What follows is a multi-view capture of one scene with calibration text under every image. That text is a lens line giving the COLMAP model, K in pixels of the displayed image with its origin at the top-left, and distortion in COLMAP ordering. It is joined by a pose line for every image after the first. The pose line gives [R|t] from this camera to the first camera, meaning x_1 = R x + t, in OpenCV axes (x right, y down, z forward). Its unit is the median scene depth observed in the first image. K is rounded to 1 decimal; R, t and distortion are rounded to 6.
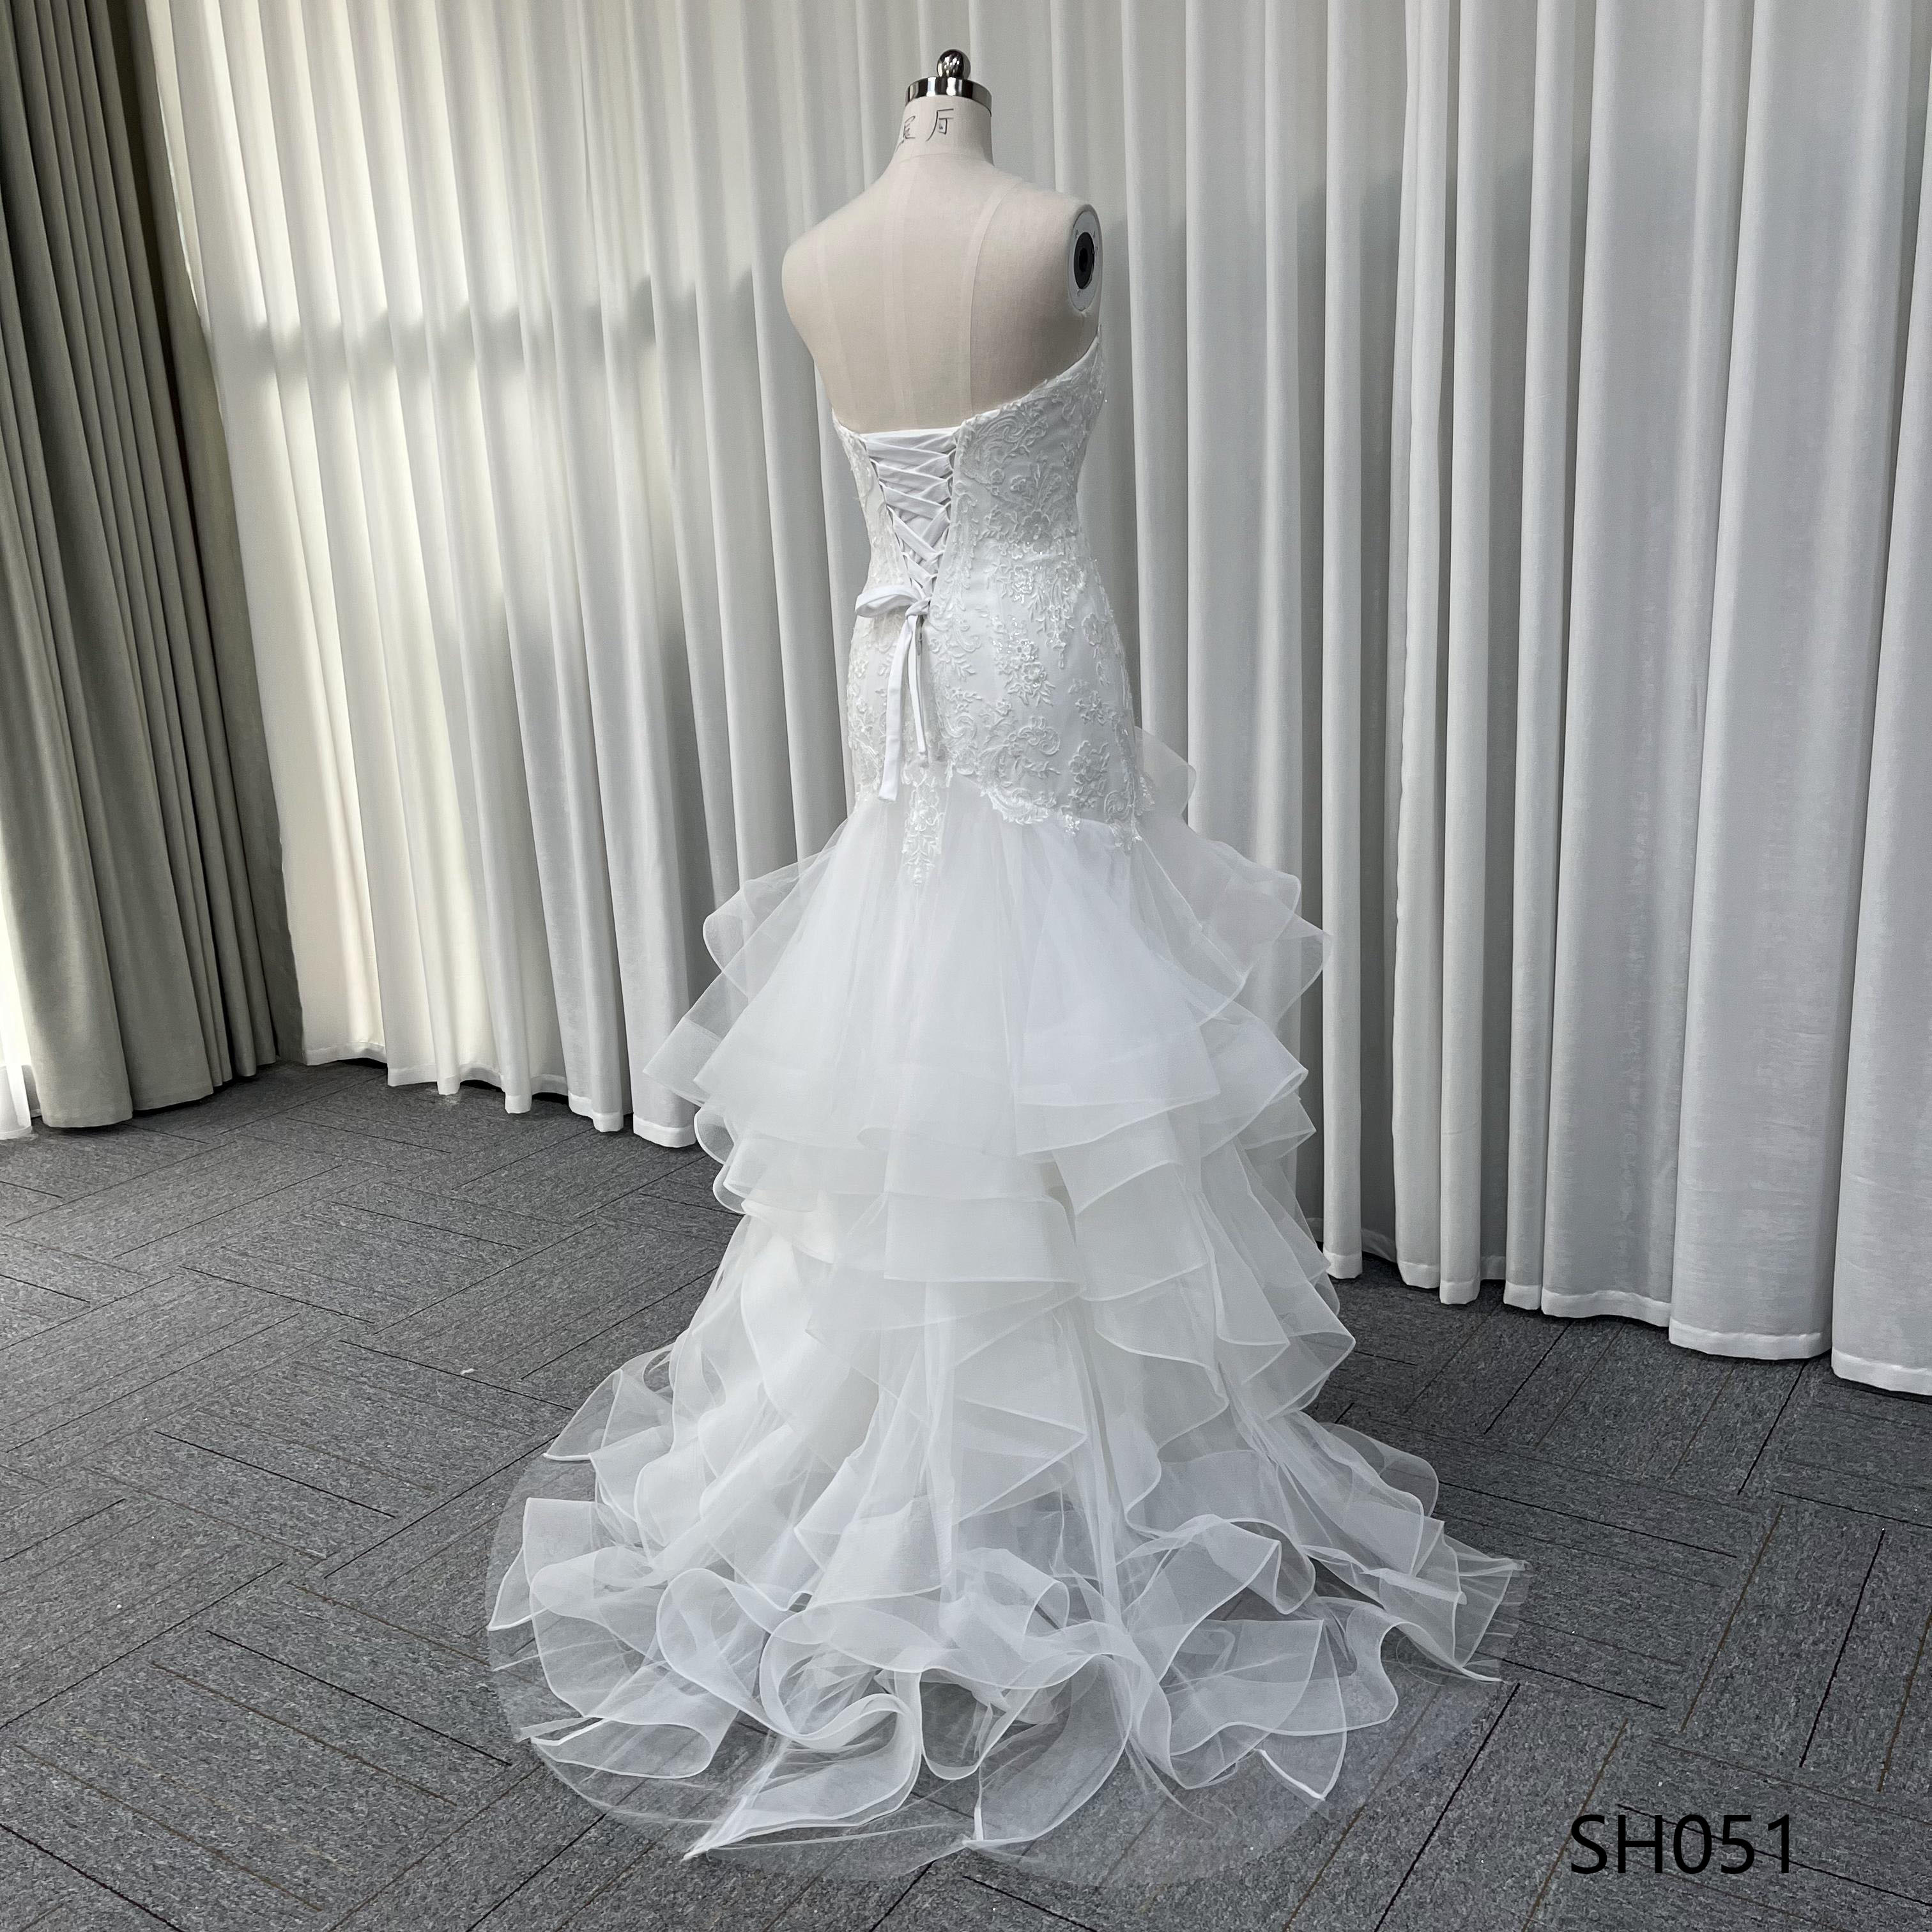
lens RADIAL K [[1922.1, 0, 982.1], [0, 1922.1, 955.9], [0, 0, 1]] dist [0.065215, -0.061664]
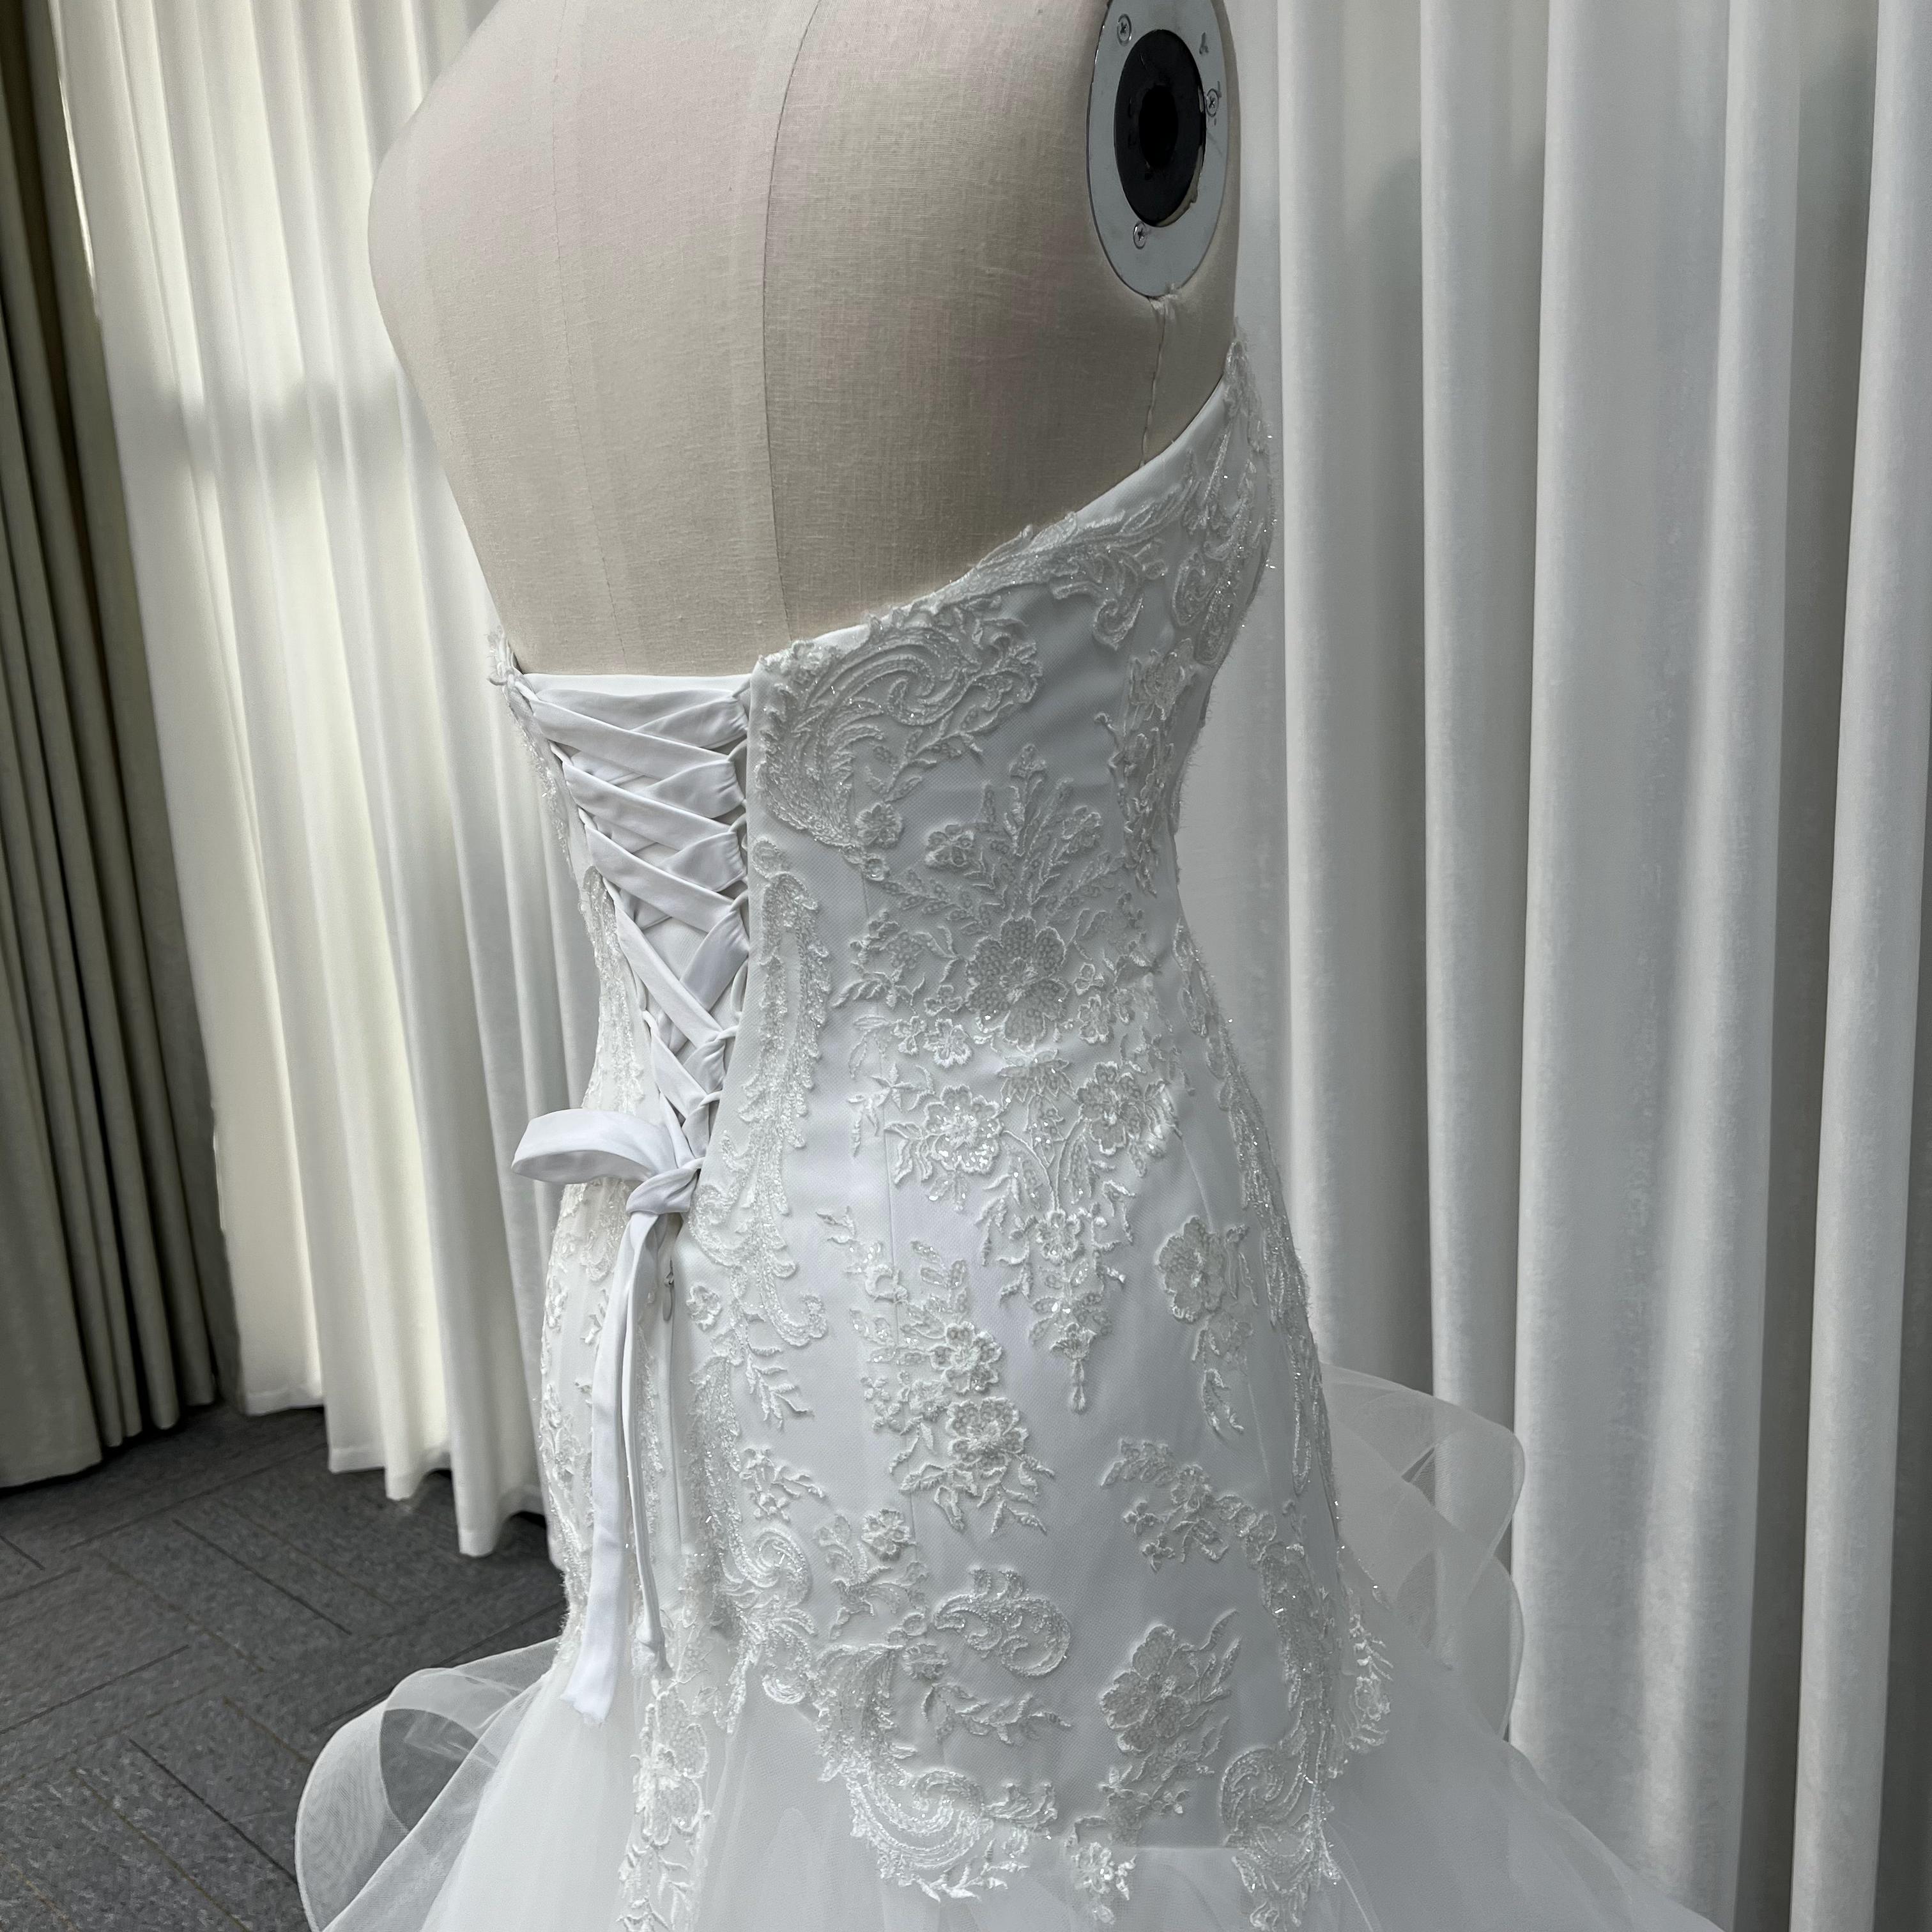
lens RADIAL K [[1932.0, 0, 988.5], [0, 1932.0, 952.1], [0, 0, 1]] dist [0.131212, -0.298771]
pose [[0.984766, 0.033526, -0.170622, 0.077253], [-0.038737, 0.998876, -0.027305, -0.210810], [0.169514, 0.033498, 0.984958, 0.662843]]
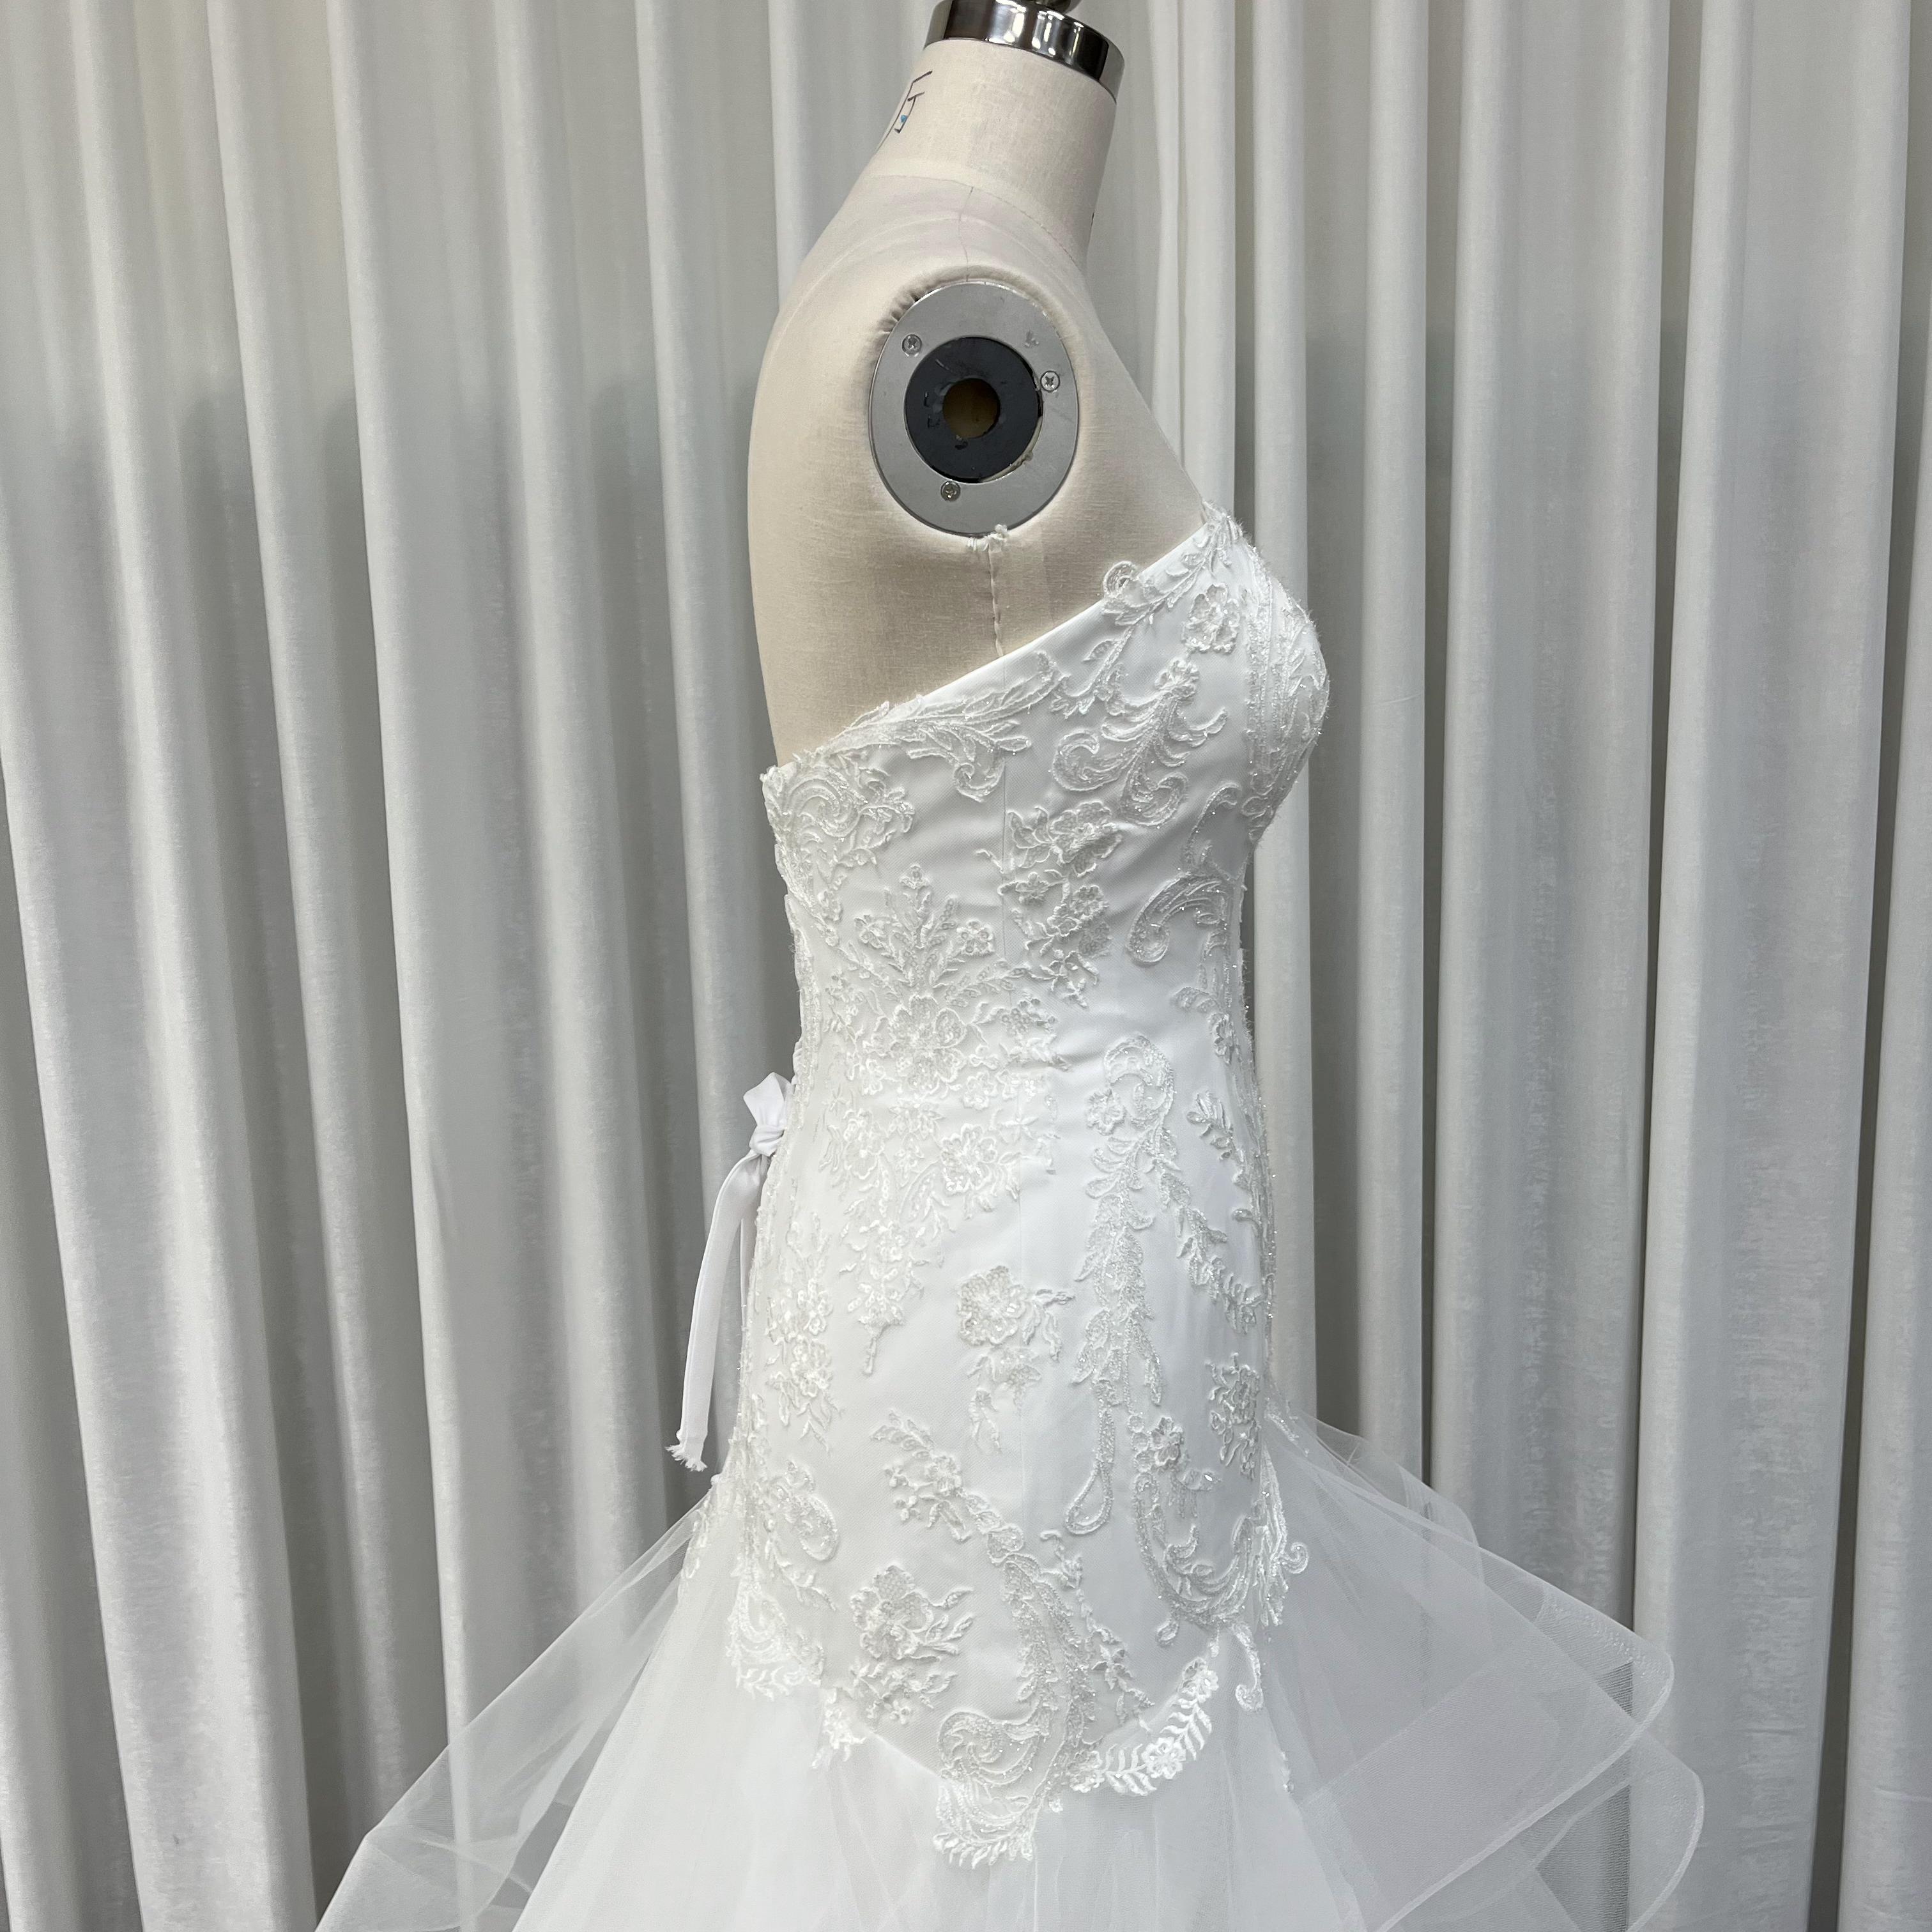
lens RADIAL K [[1928.1, 0, 955.7], [0, 1928.1, 973.8], [0, 0, 1]] dist [0.082193, -0.108659]
pose [[0.846453, -0.068579, 0.528028, -0.223762], [0.125374, 0.989459, -0.072471, -0.202499], [-0.517492, 0.127544, 0.846129, 0.641995]]
